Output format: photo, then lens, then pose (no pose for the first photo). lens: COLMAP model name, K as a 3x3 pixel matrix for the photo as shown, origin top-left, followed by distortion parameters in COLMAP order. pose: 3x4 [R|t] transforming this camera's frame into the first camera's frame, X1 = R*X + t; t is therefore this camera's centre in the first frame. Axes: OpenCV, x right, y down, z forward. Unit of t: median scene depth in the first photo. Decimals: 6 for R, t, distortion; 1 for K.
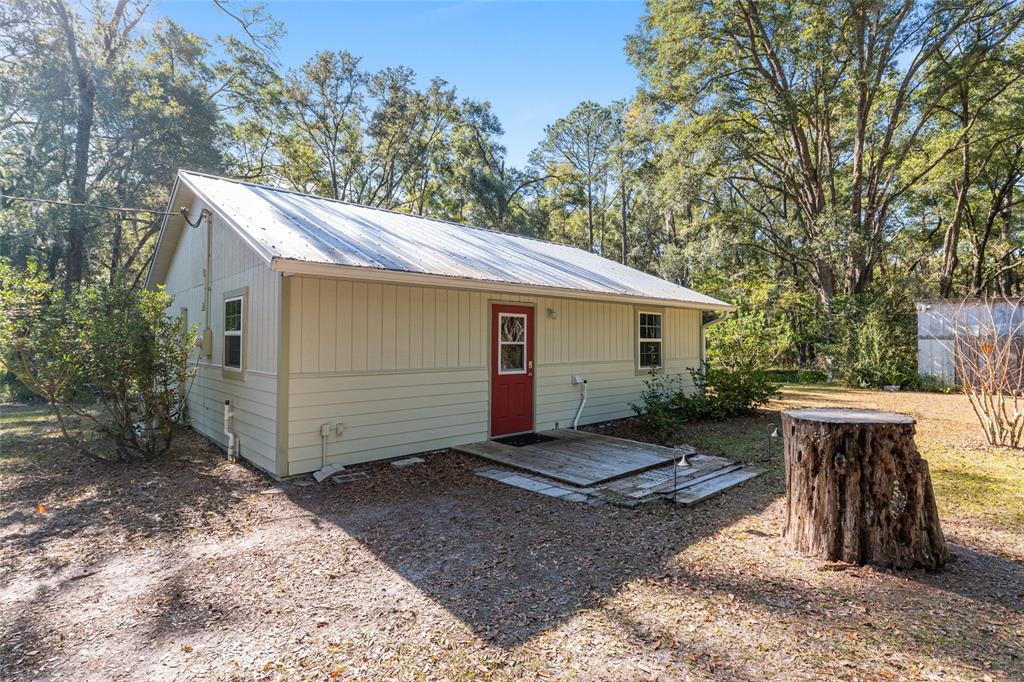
lens RADIAL K [[494.7, 0, 509.5], [0, 494.7, 339.8], [0, 0, 1]] dist [0.004060, 0.000289]
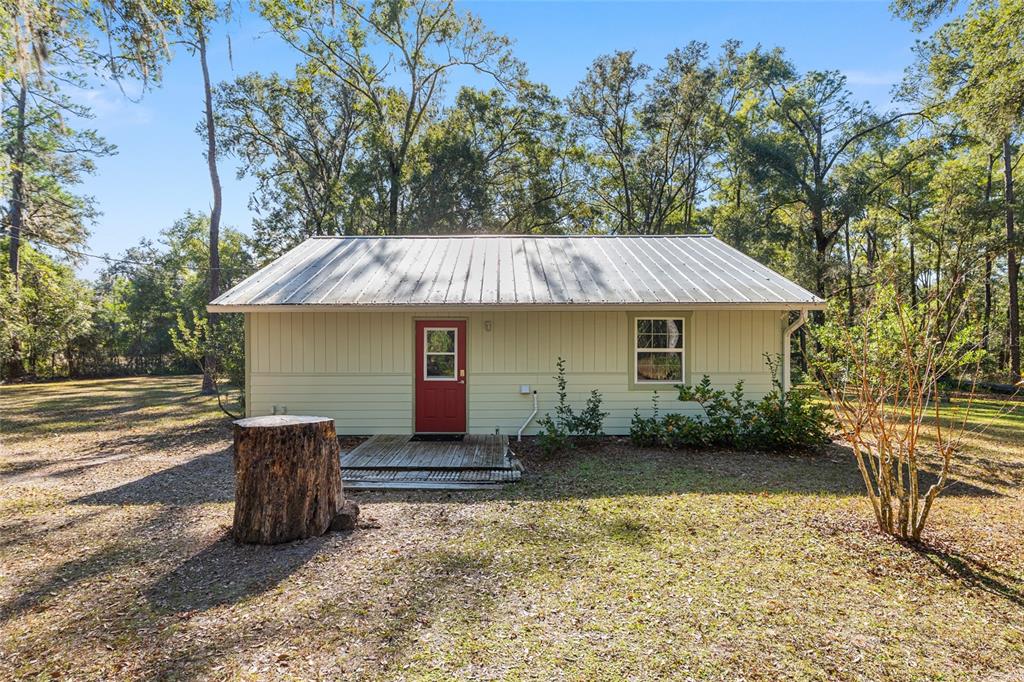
lens RADIAL K [[550.5, 0, 513.4], [0, 550.5, 345.2], [0, 0, 1]] dist [-0.021035, -0.000406]
pose [[0.740894, -0.001728, -0.671620, 0.956906], [0.005620, 0.999978, 0.003627, -0.016170], [0.671599, -0.006461, 0.740887, 0.161841]]
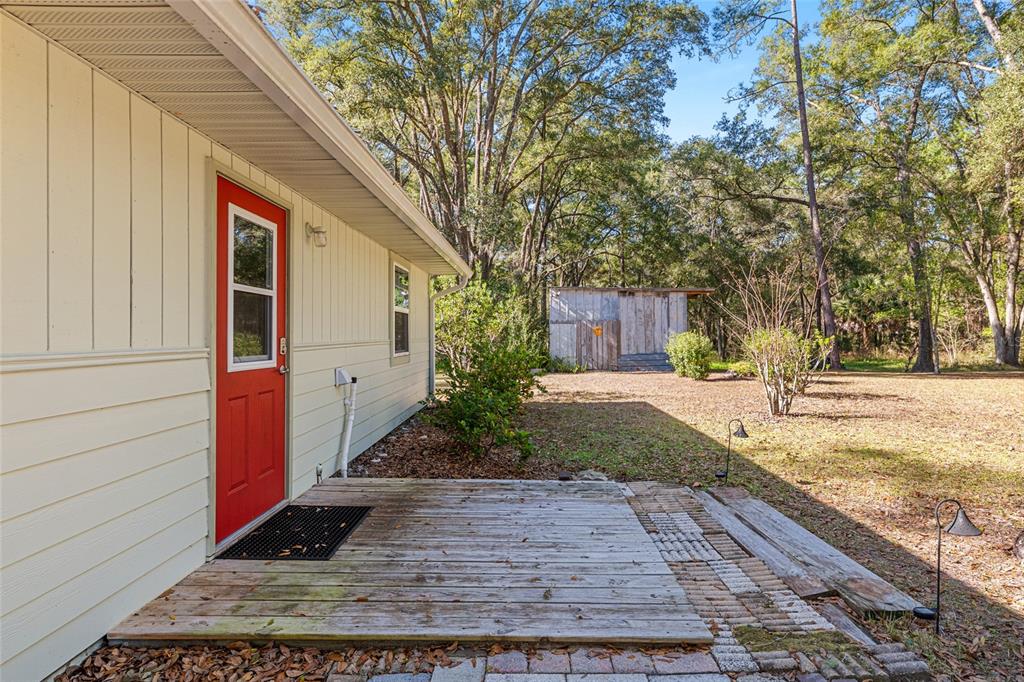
lens RADIAL K [[550.5, 0, 532.5], [0, 550.5, 335.4], [0, 0, 1]] dist [-0.021035, -0.000406]
pose [[0.668983, -0.001144, 0.743277, -0.162542], [-0.005339, 0.999966, 0.006344, 0.037060], [-0.743258, -0.008213, 0.668954, 0.529060]]
